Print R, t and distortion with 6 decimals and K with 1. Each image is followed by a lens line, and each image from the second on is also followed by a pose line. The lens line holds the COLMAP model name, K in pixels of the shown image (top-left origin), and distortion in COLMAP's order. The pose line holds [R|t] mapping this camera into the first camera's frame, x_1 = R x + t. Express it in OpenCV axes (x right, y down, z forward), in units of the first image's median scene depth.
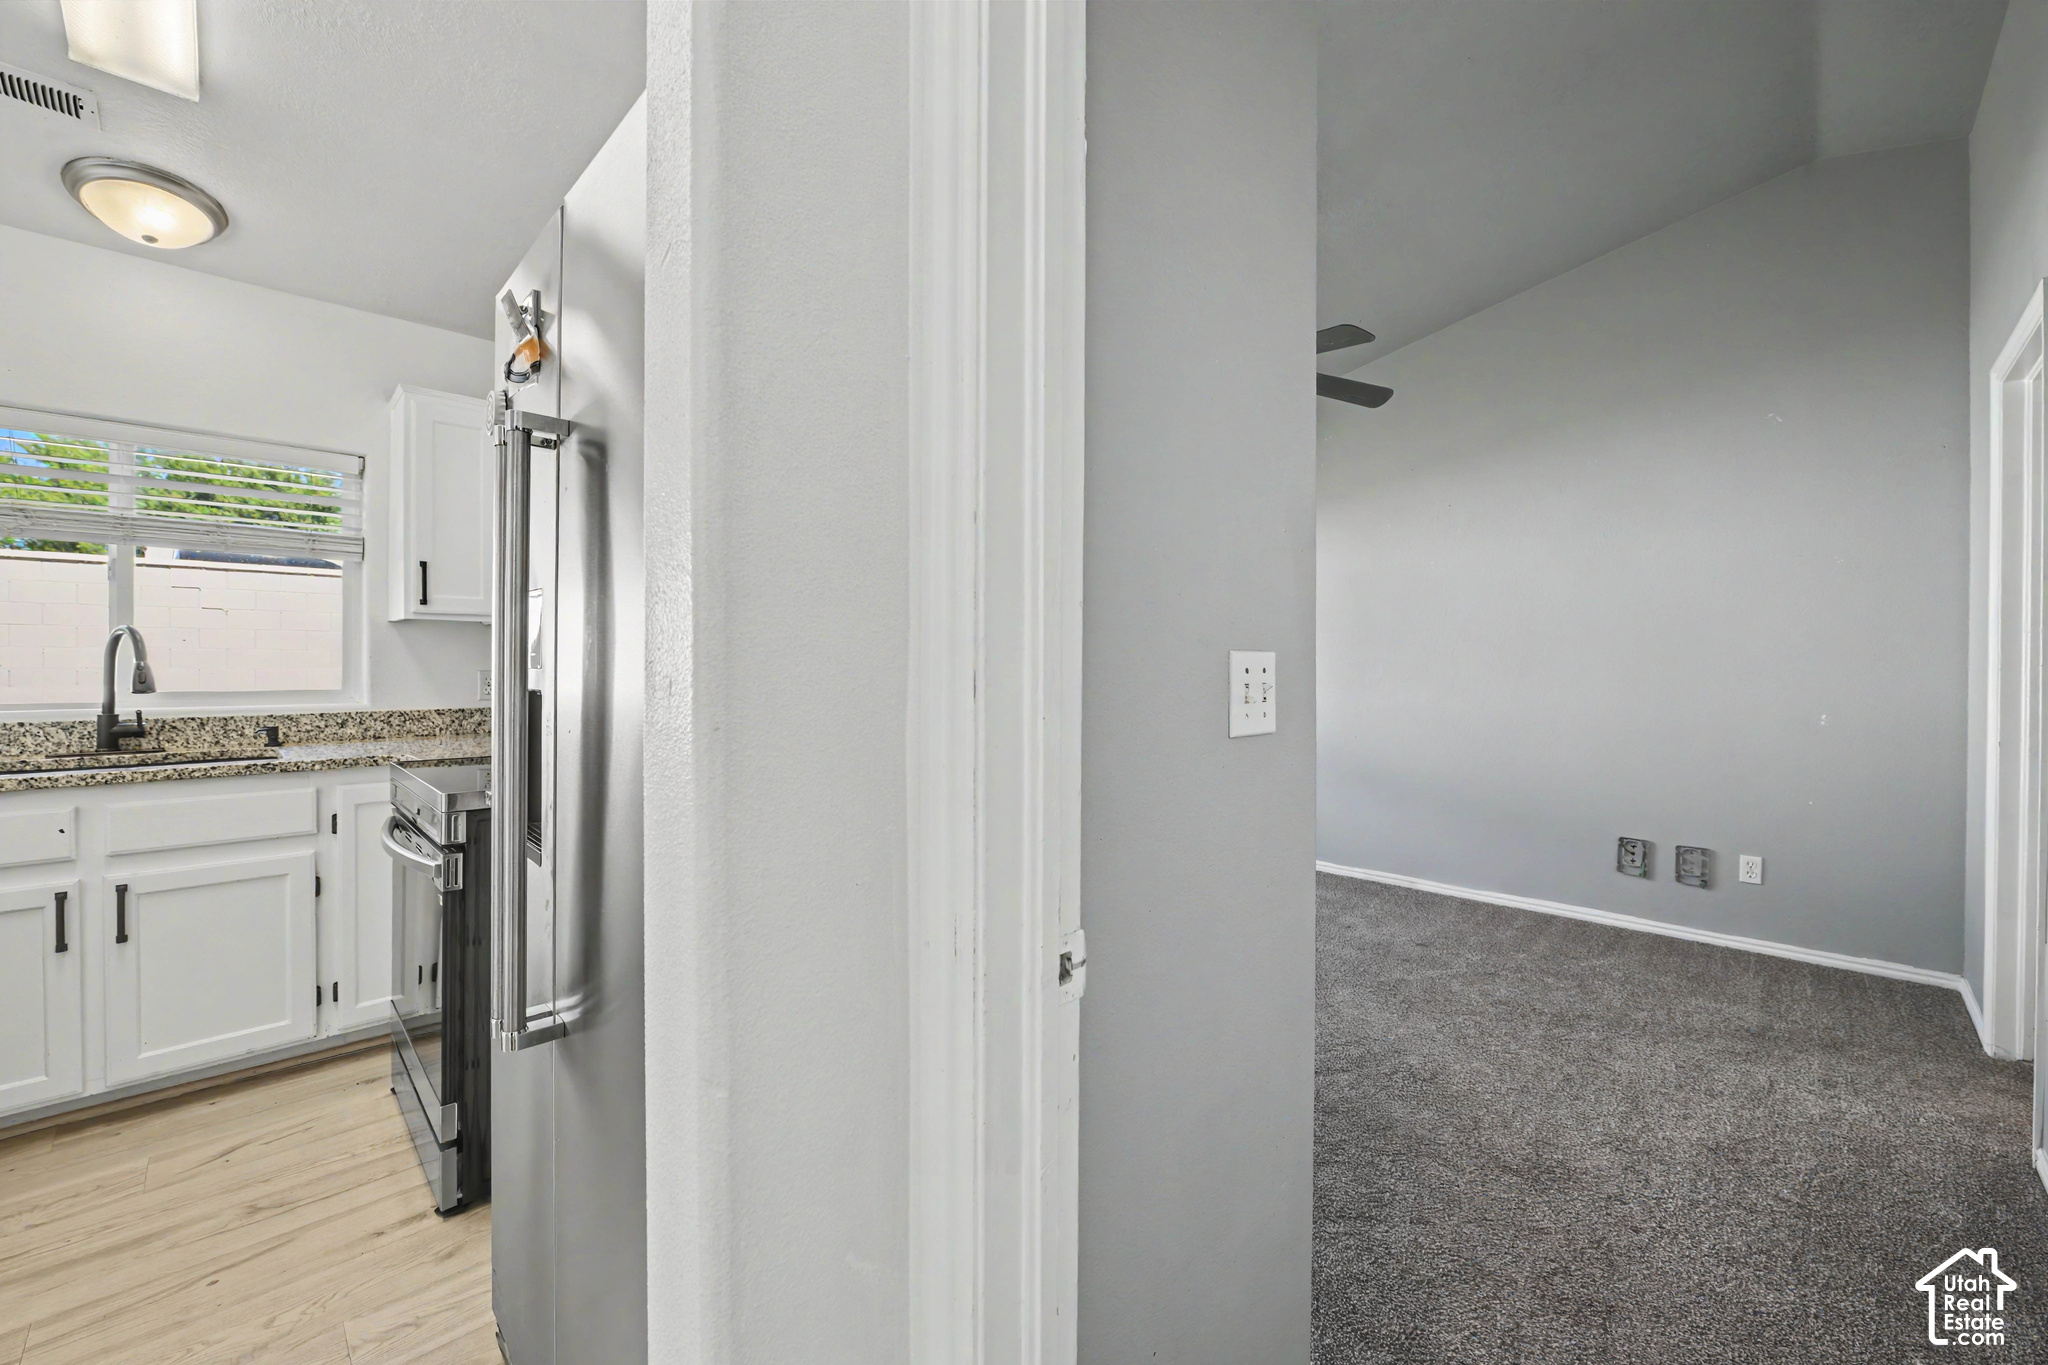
lens RADIAL K [[817.1, 0, 1019.7], [0, 817.1, 677.2], [0, 0, 1]] dist [-0.001198, 0.000161]
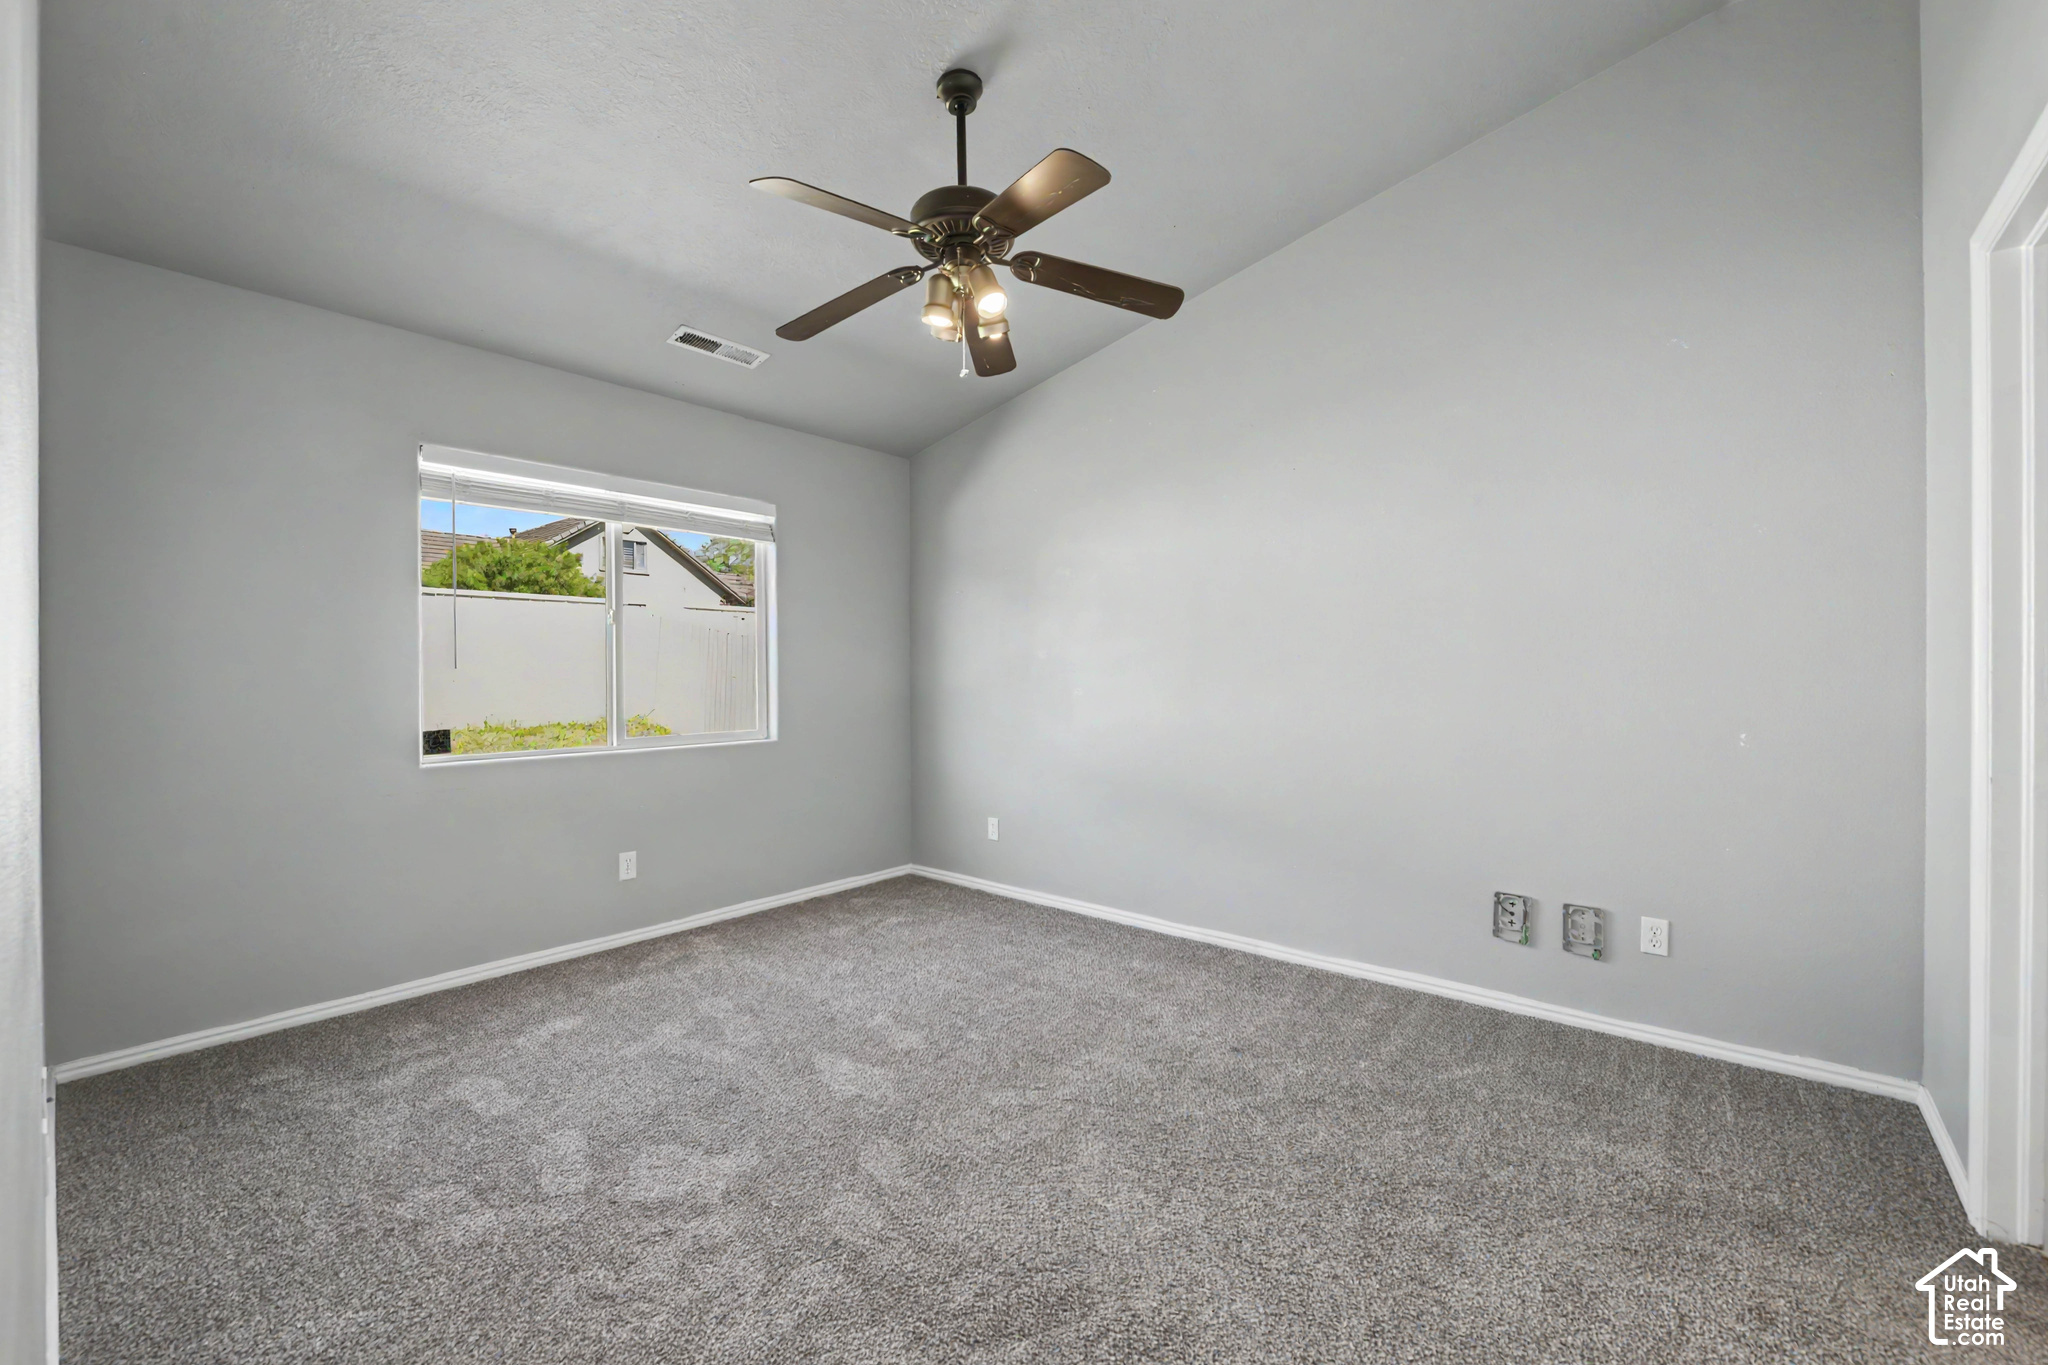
lens RADIAL K [[828.9, 0, 1025.1], [0, 828.9, 685.6], [0, 0, 1]] dist [-0.000070, -0.000430]
pose [[0.997159, -0.007811, 0.074918, 0.261070], [0.007803, 0.999969, 0.000393, -0.002897], [-0.074919, 0.000192, 0.997190, 0.281004]]
